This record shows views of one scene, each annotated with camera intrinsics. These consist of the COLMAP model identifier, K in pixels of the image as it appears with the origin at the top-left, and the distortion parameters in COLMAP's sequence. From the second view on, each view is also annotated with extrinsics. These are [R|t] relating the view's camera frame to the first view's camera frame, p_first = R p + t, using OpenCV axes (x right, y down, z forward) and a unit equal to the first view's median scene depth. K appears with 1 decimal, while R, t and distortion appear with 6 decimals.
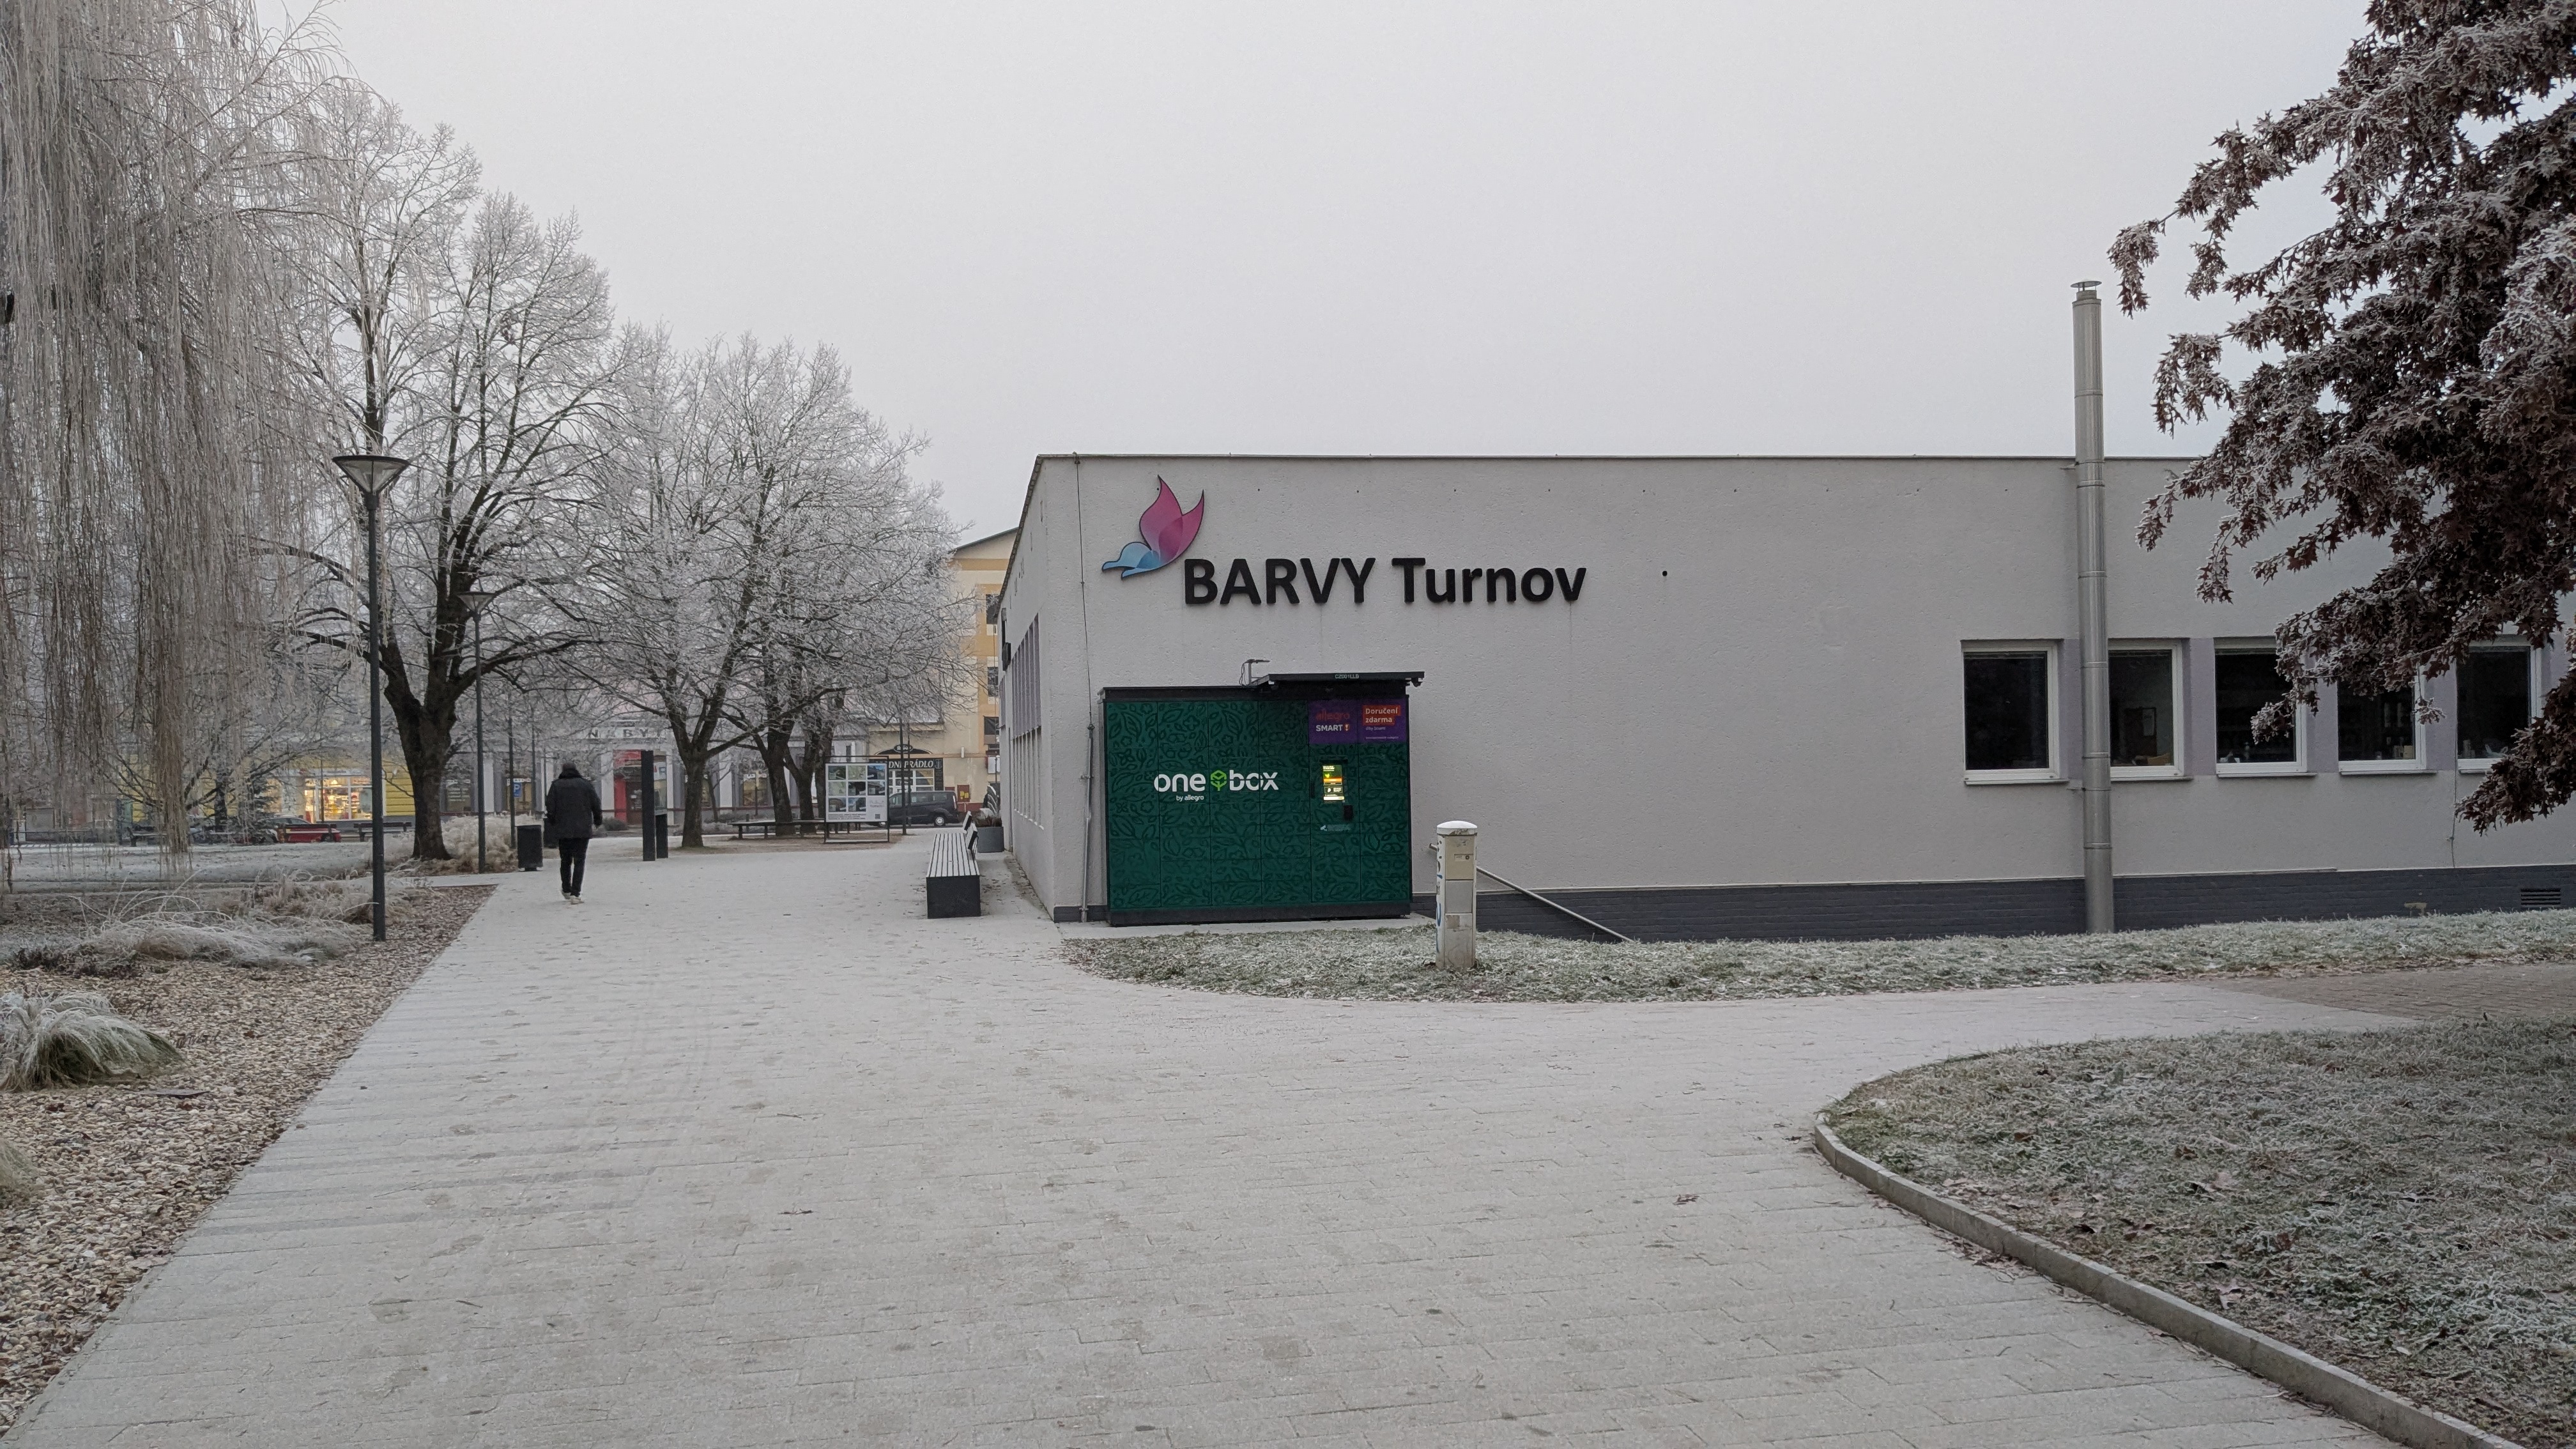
lens RADIAL K [[1961.8, 0, 1290.8], [0, 1961.8, 751.9], [0, 0, 1]] dist [0.071309, -0.135288]
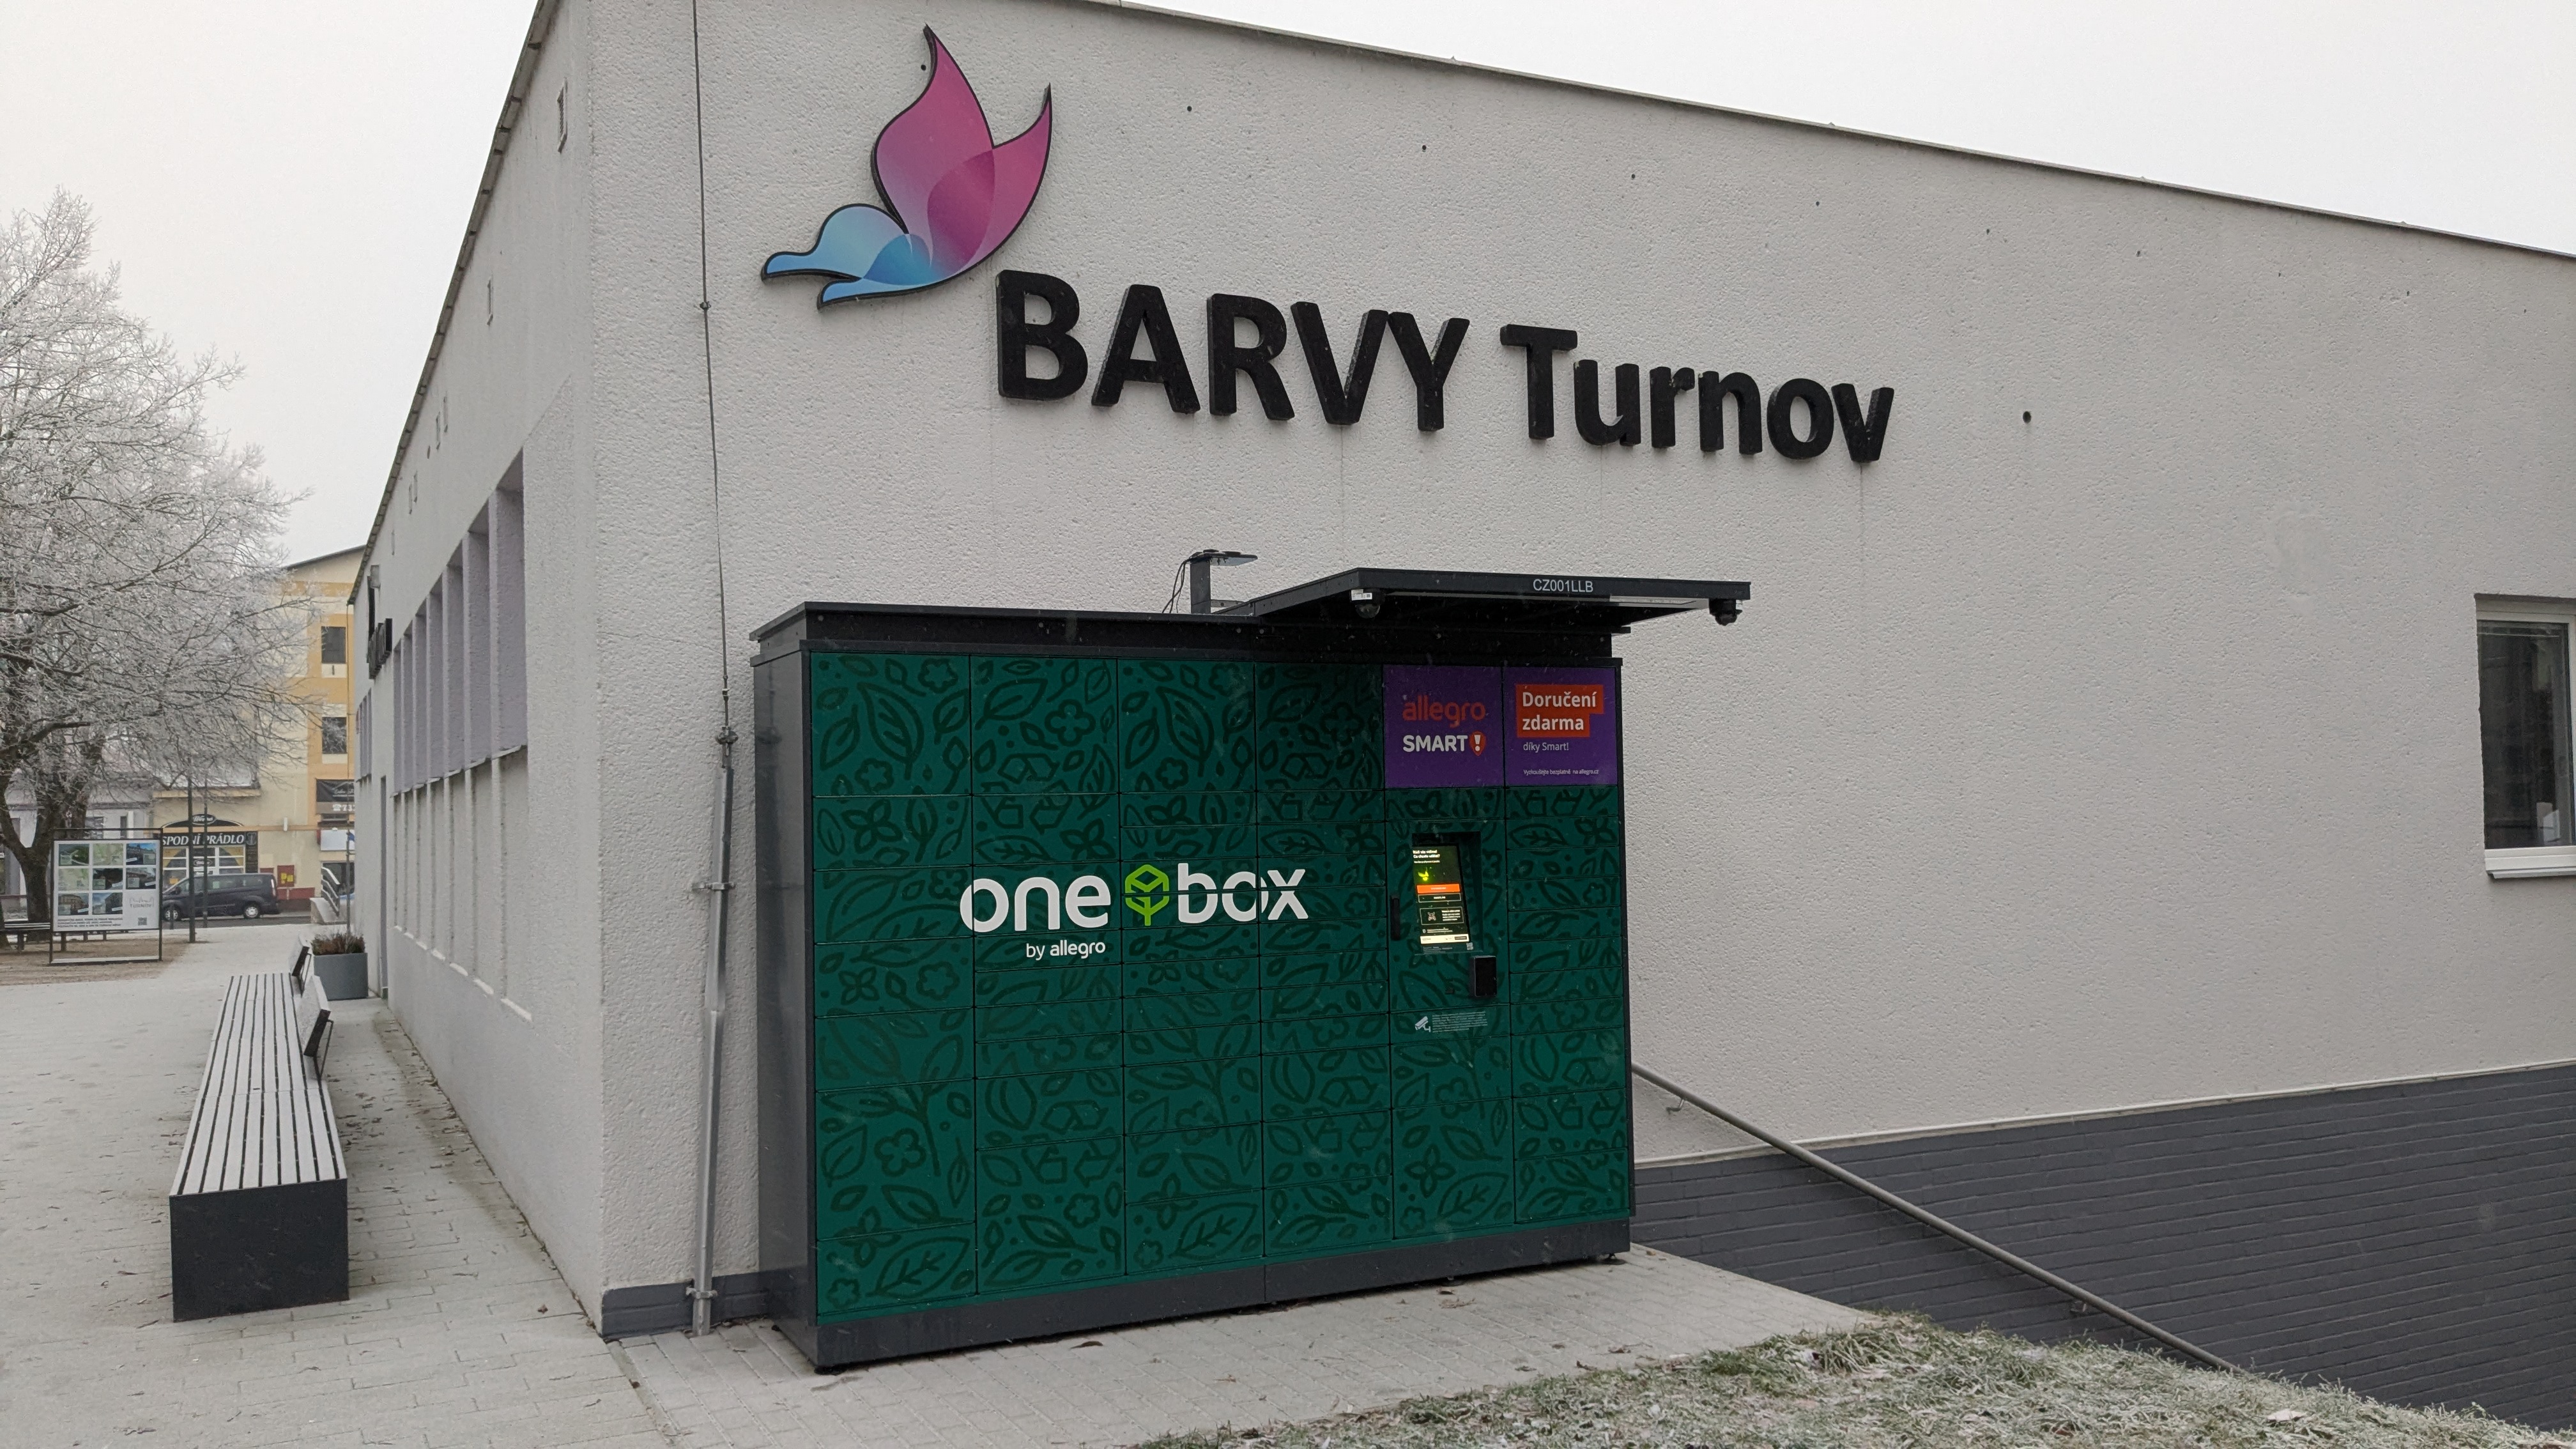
lens RADIAL K [[1961.8, 0, 1290.8], [0, 1961.8, 751.9], [0, 0, 1]] dist [0.071309, -0.135288]
pose [[0.954014, 0.009069, 0.299626, -0.108732], [0.001760, 0.999355, -0.035854, 0.002092], [-0.299758, 0.034733, 0.953383, 0.639375]]
